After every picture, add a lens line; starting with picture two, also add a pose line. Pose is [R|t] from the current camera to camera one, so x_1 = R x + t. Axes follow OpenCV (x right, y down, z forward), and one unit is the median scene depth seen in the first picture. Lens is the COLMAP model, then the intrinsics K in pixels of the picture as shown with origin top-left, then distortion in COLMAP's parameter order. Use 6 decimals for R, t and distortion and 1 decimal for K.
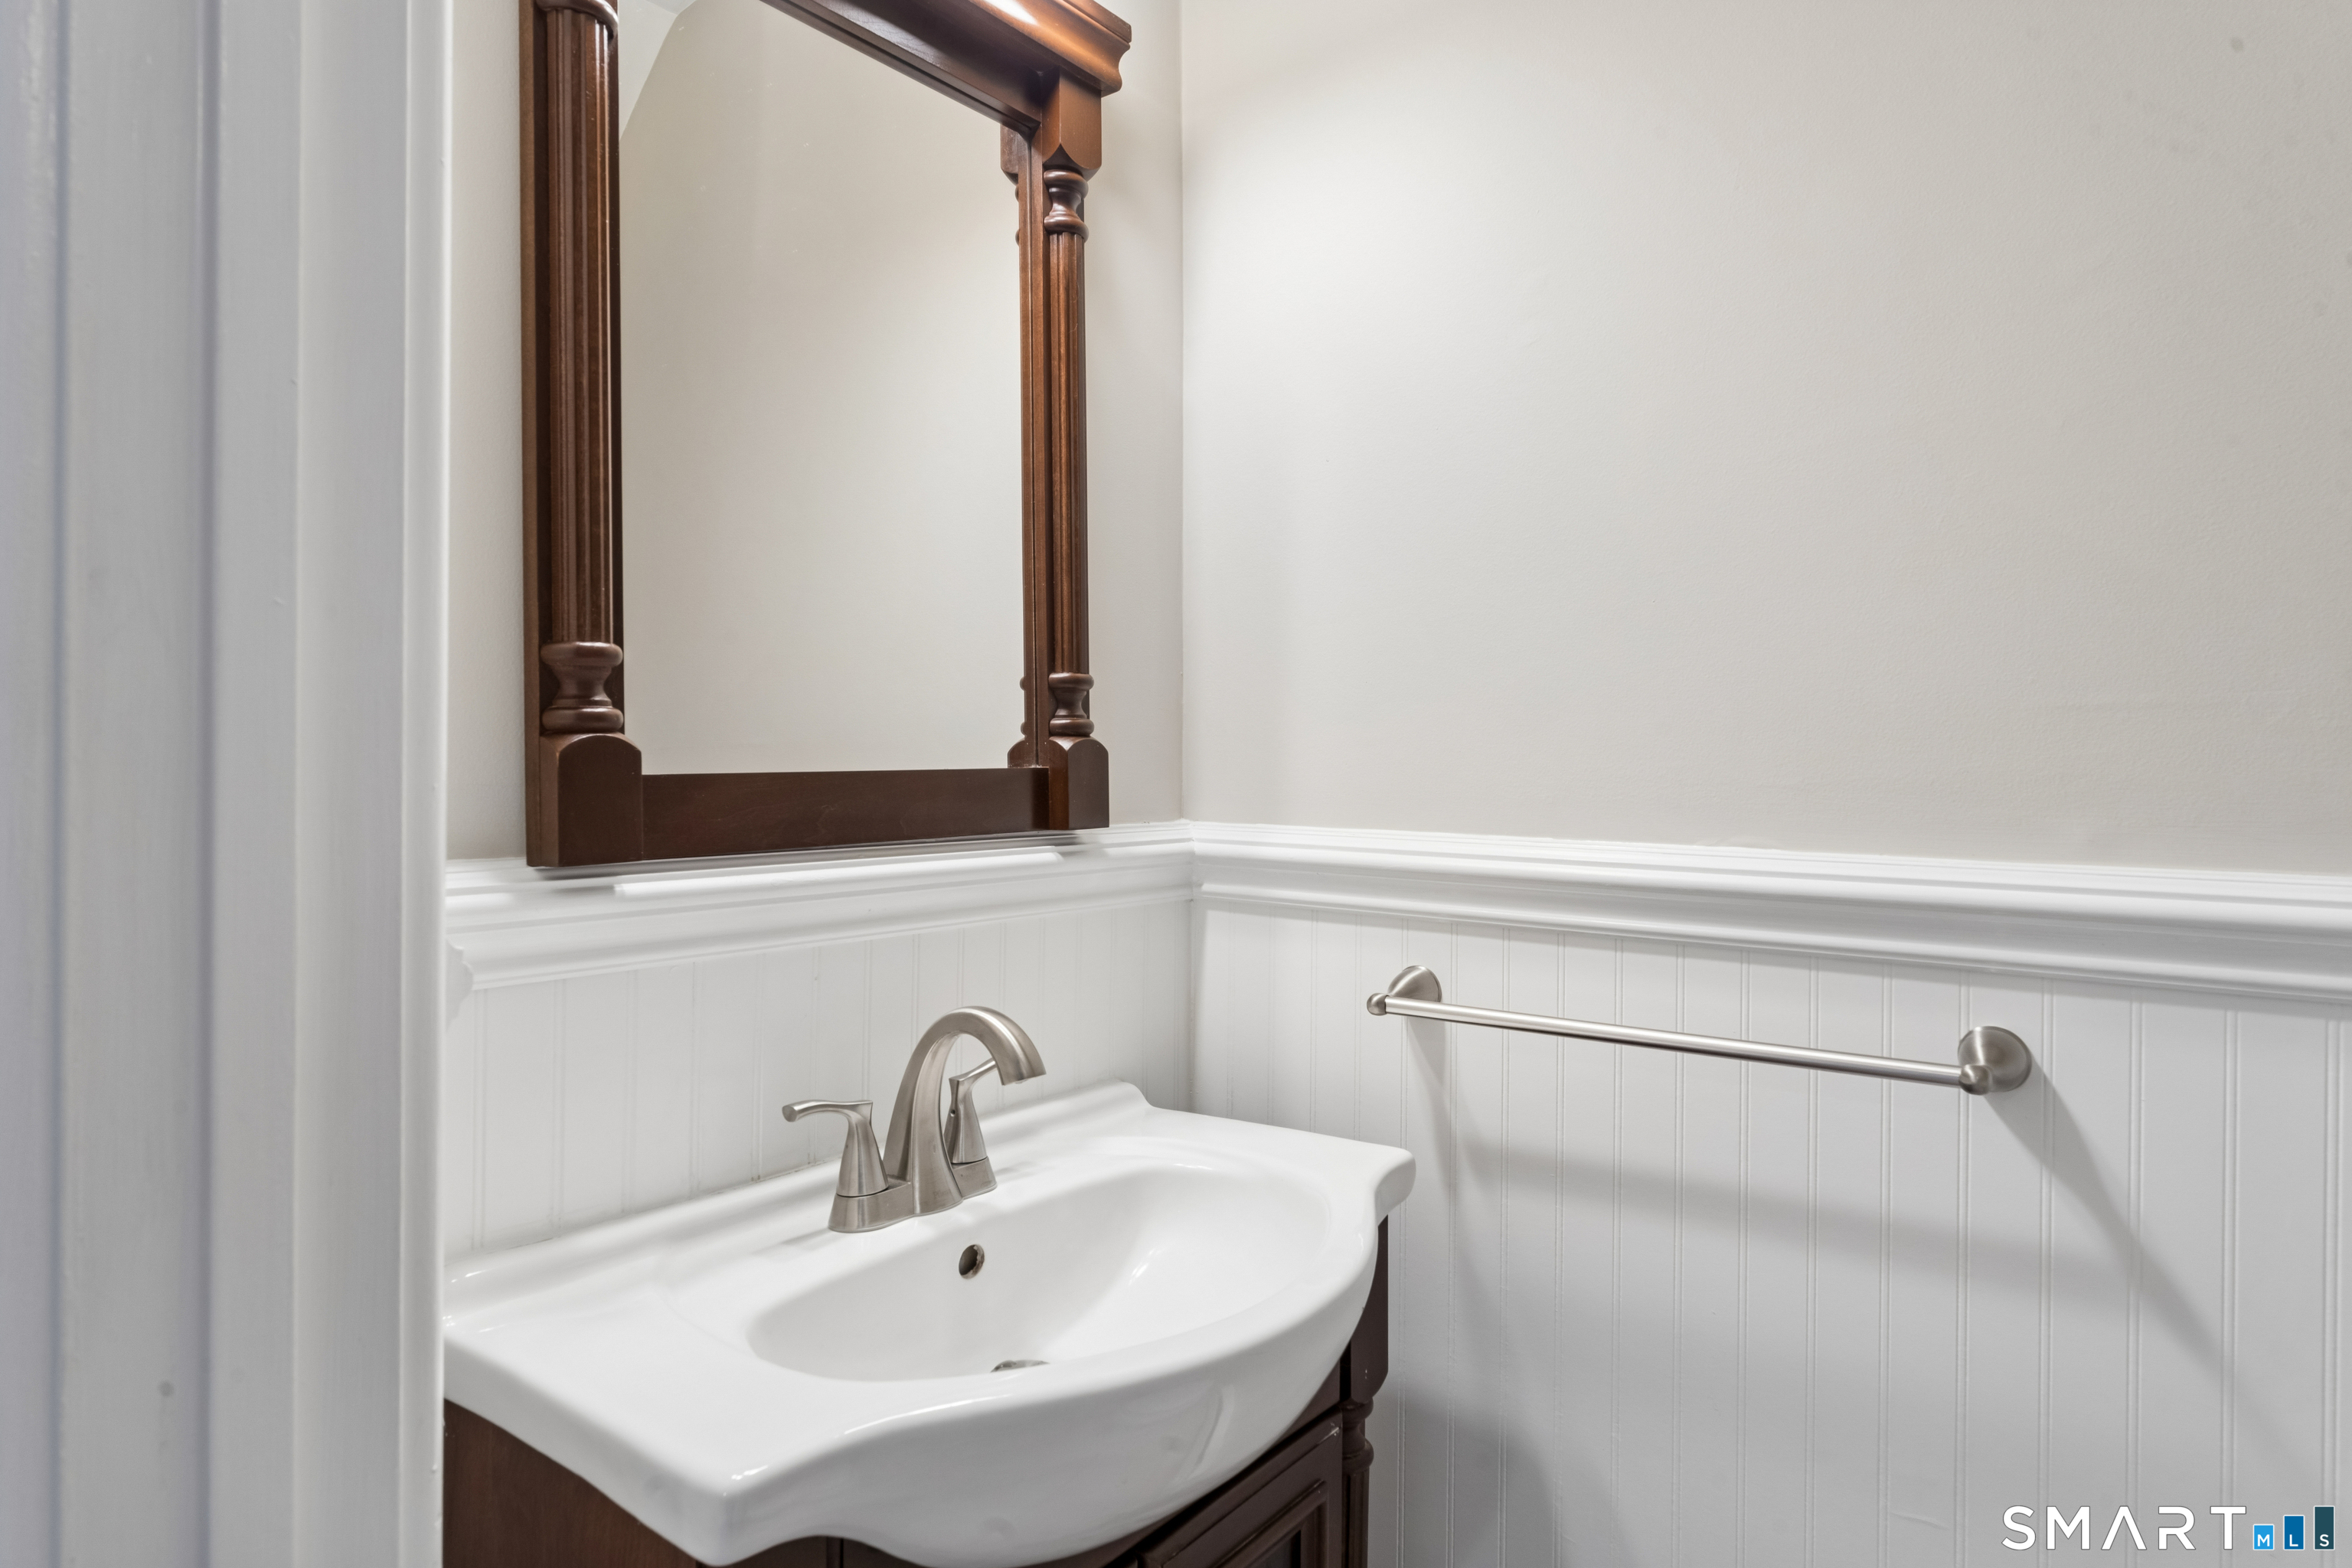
lens RADIAL K [[1303.6, 0, 1175.0], [0, 1303.6, 762.1], [0, 0, 1]] dist [0.000876, -0.001438]
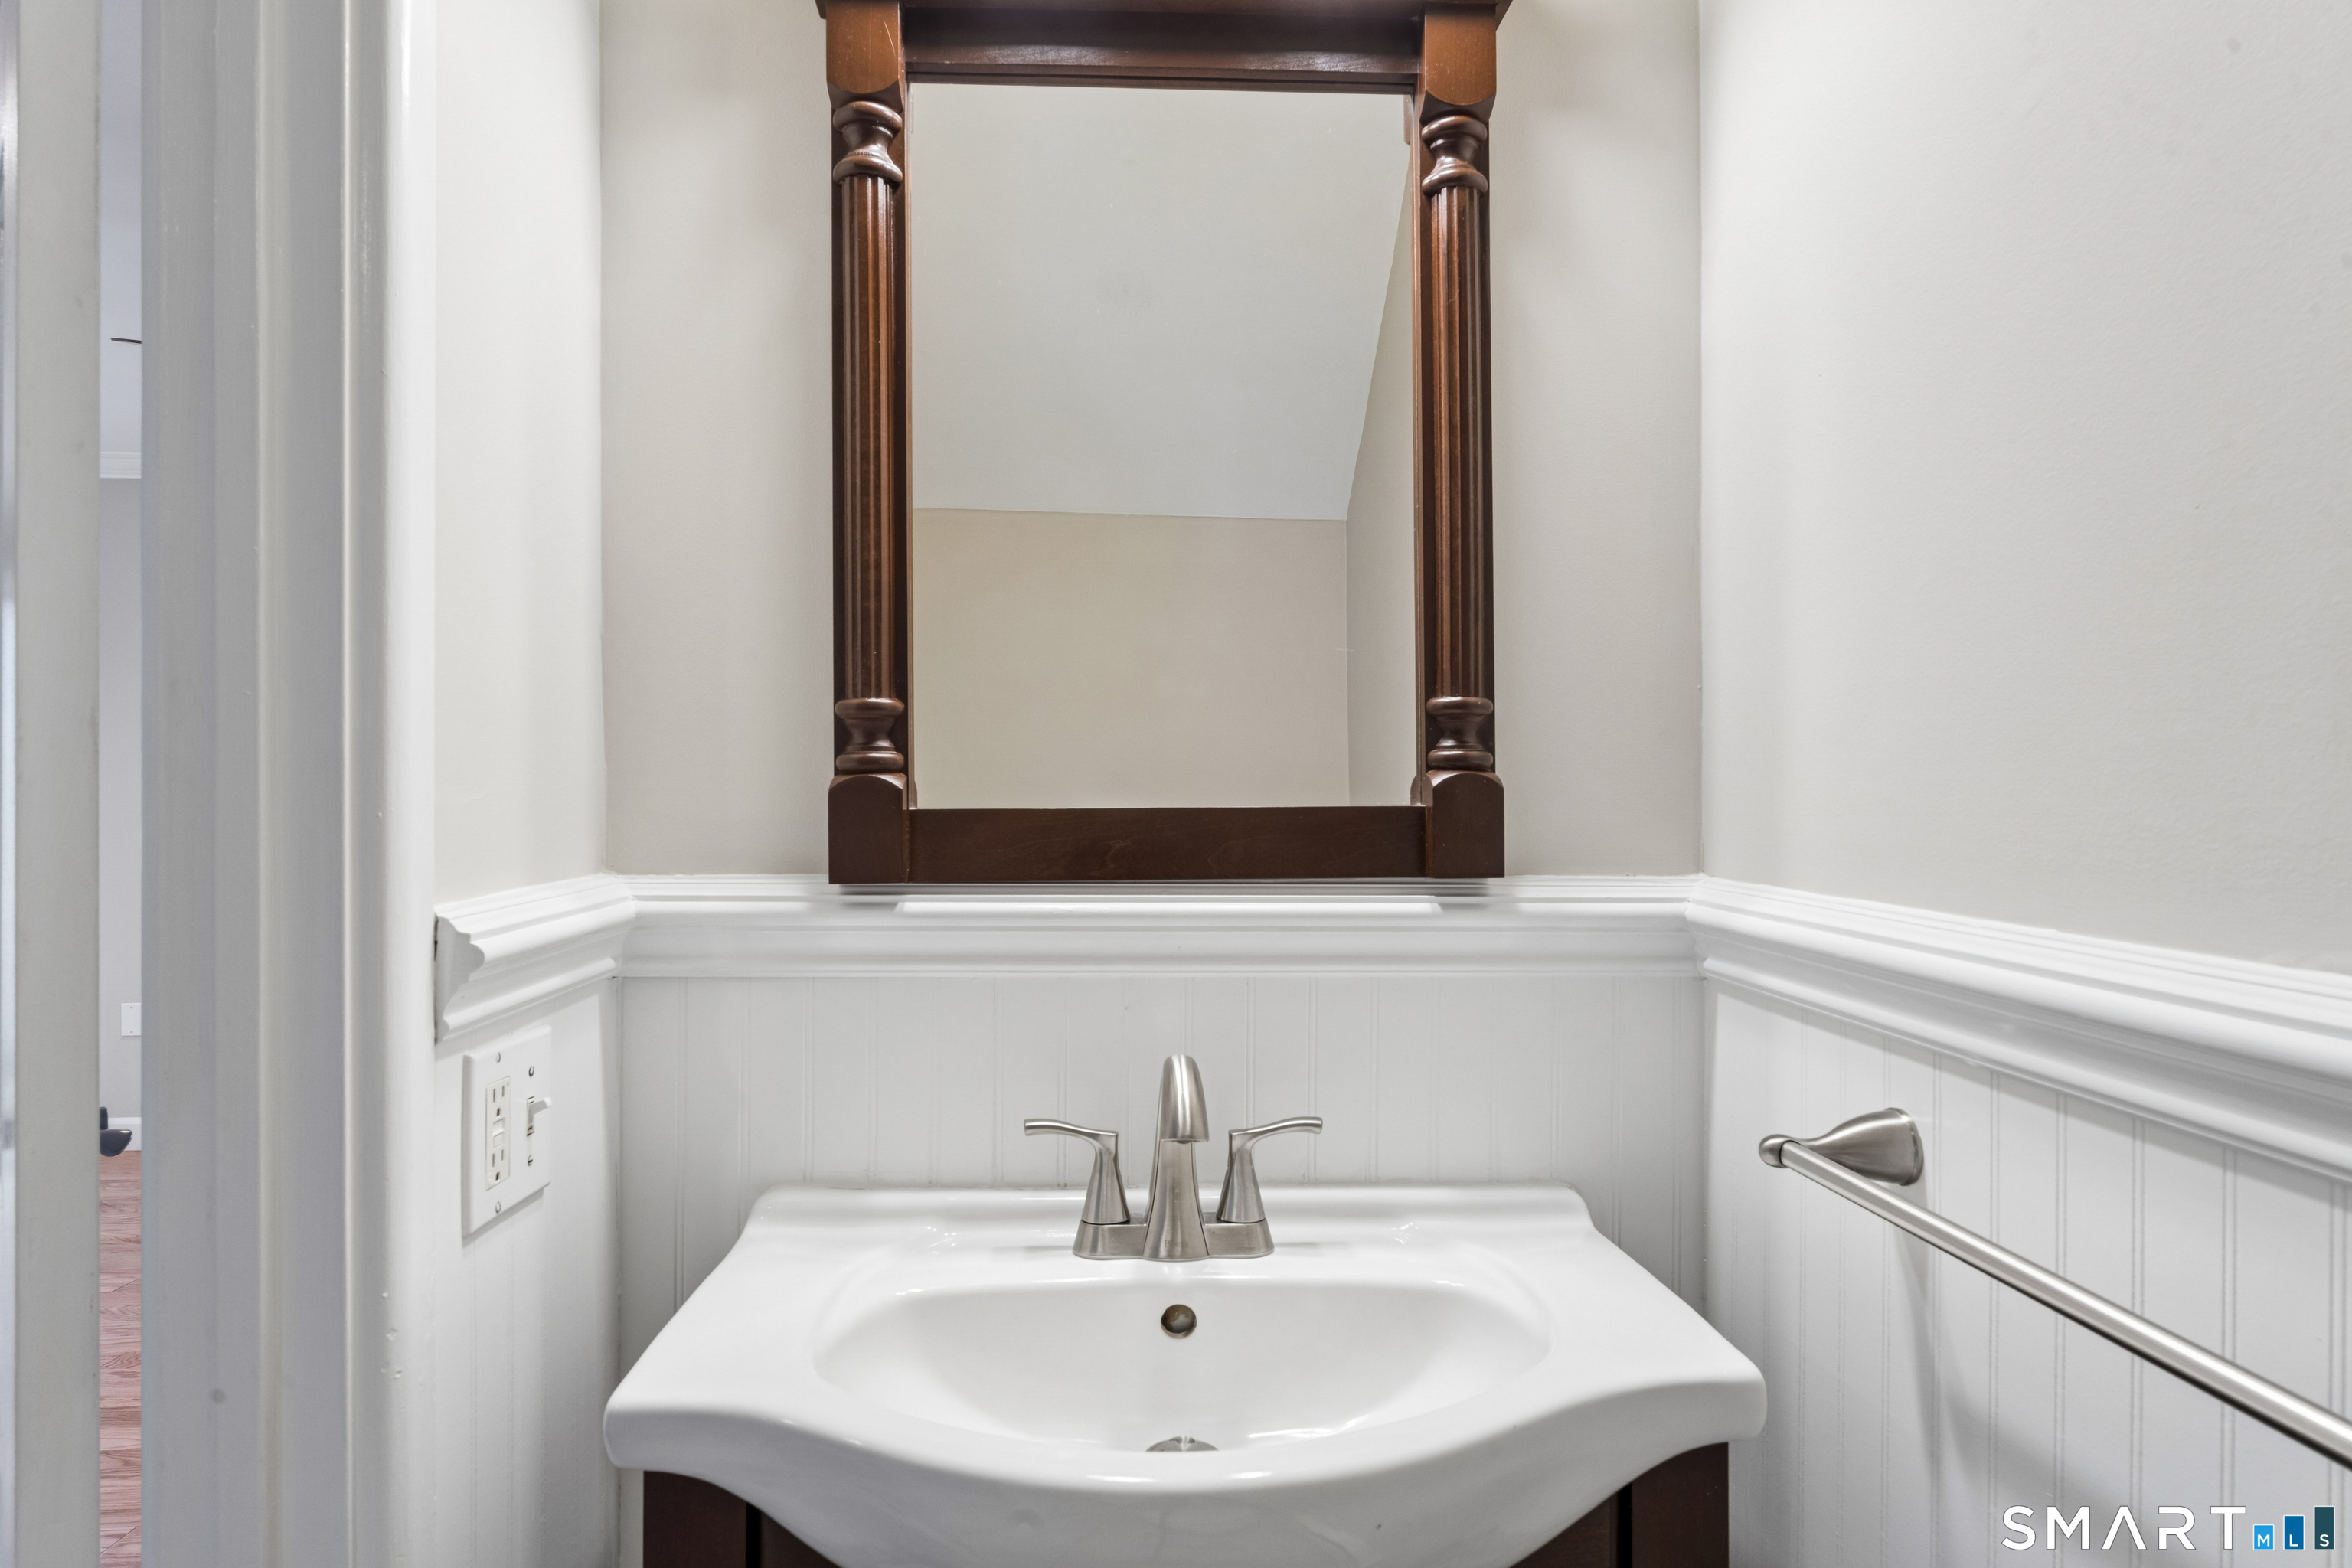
lens RADIAL K [[1303.6, 0, 1172.8], [0, 1303.6, 802.4], [0, 0, 1]] dist [0.000876, -0.001438]
pose [[0.666733, 0.004738, -0.745281, 0.452385], [-0.003323, 0.999989, 0.003385, -0.000745], [0.745289, 0.000219, 0.666742, 0.295776]]
